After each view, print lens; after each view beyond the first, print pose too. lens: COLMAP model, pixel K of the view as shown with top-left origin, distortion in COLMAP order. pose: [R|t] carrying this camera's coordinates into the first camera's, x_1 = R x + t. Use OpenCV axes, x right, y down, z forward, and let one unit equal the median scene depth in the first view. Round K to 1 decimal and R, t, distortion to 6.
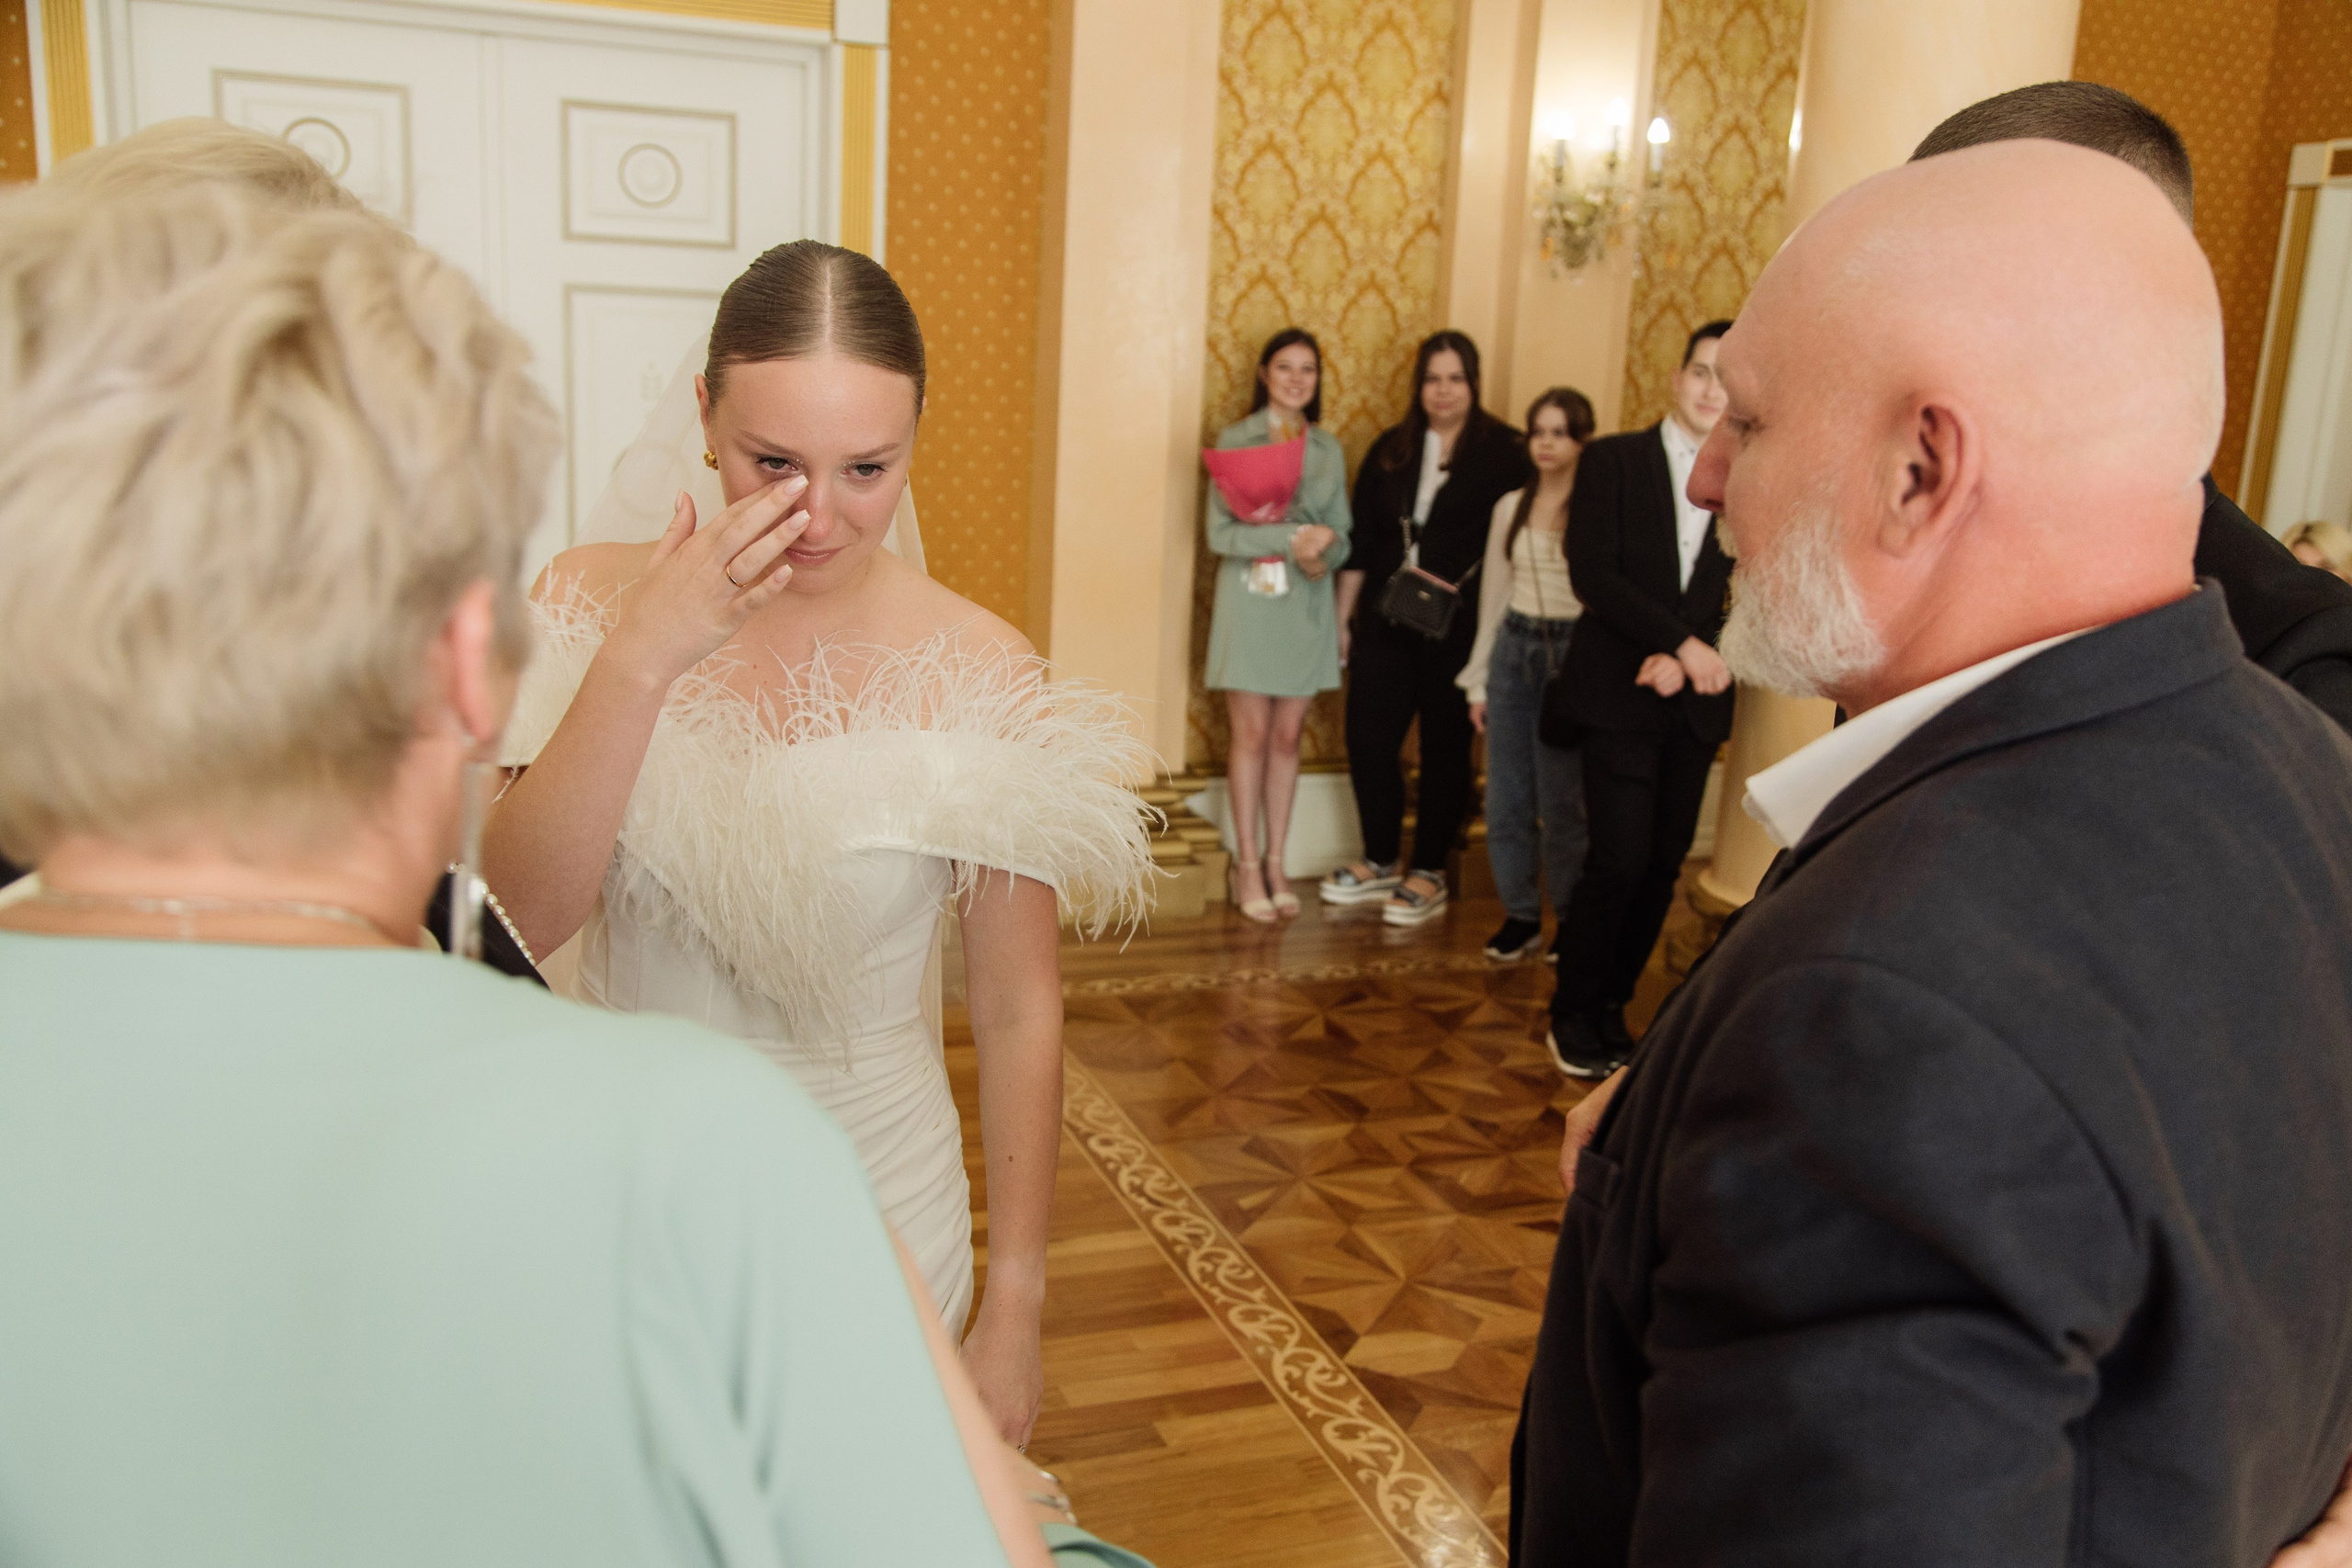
lens RADIAL K [[2049.5, 0, 1169.8], [0, 2049.5, 792.7], [0, 0, 1]] dist [-0.009607, 0.030962]
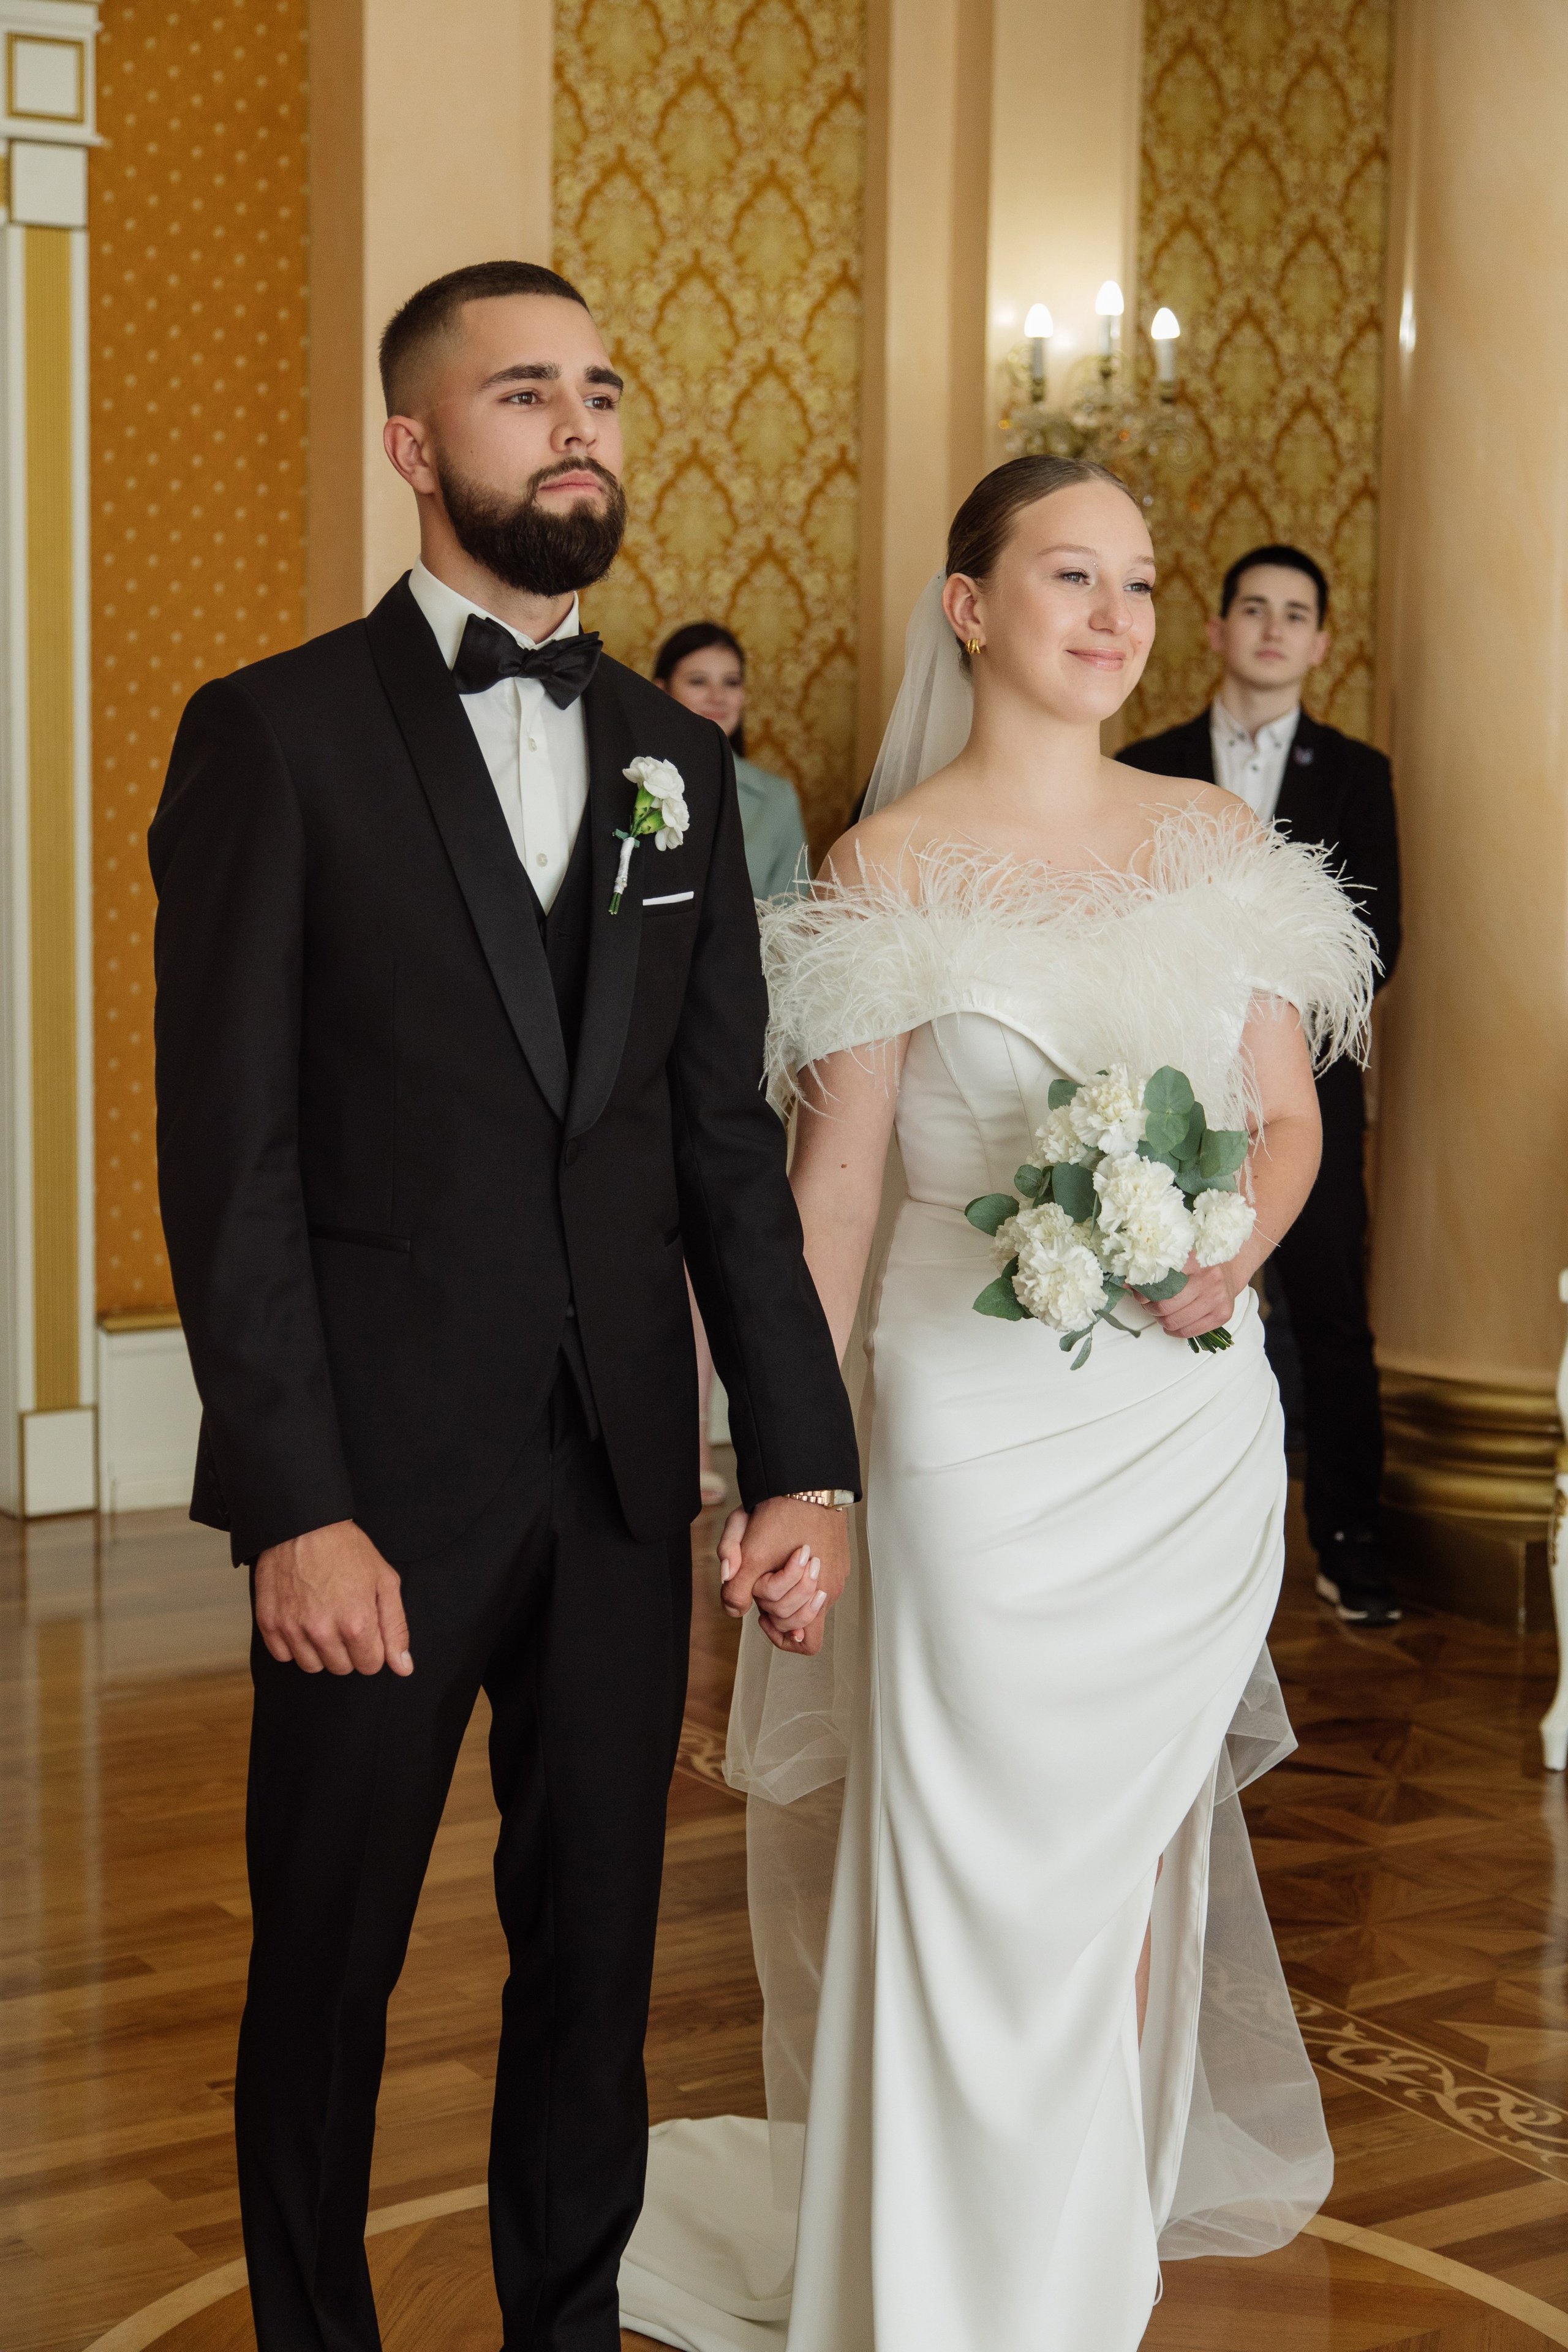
lens RADIAL K [[3883.5, 0, 782.0], [0, 3883.5, 1120.2], [0, 0, 1]] dist [0.072931, 0.000000]
pose [[0.977800, -0.063486, 0.199693, -0.169360], [0.084836, 0.991340, -0.100235, 0.068821], [-0.191601, 0.114951, 0.974718, -0.240710]]
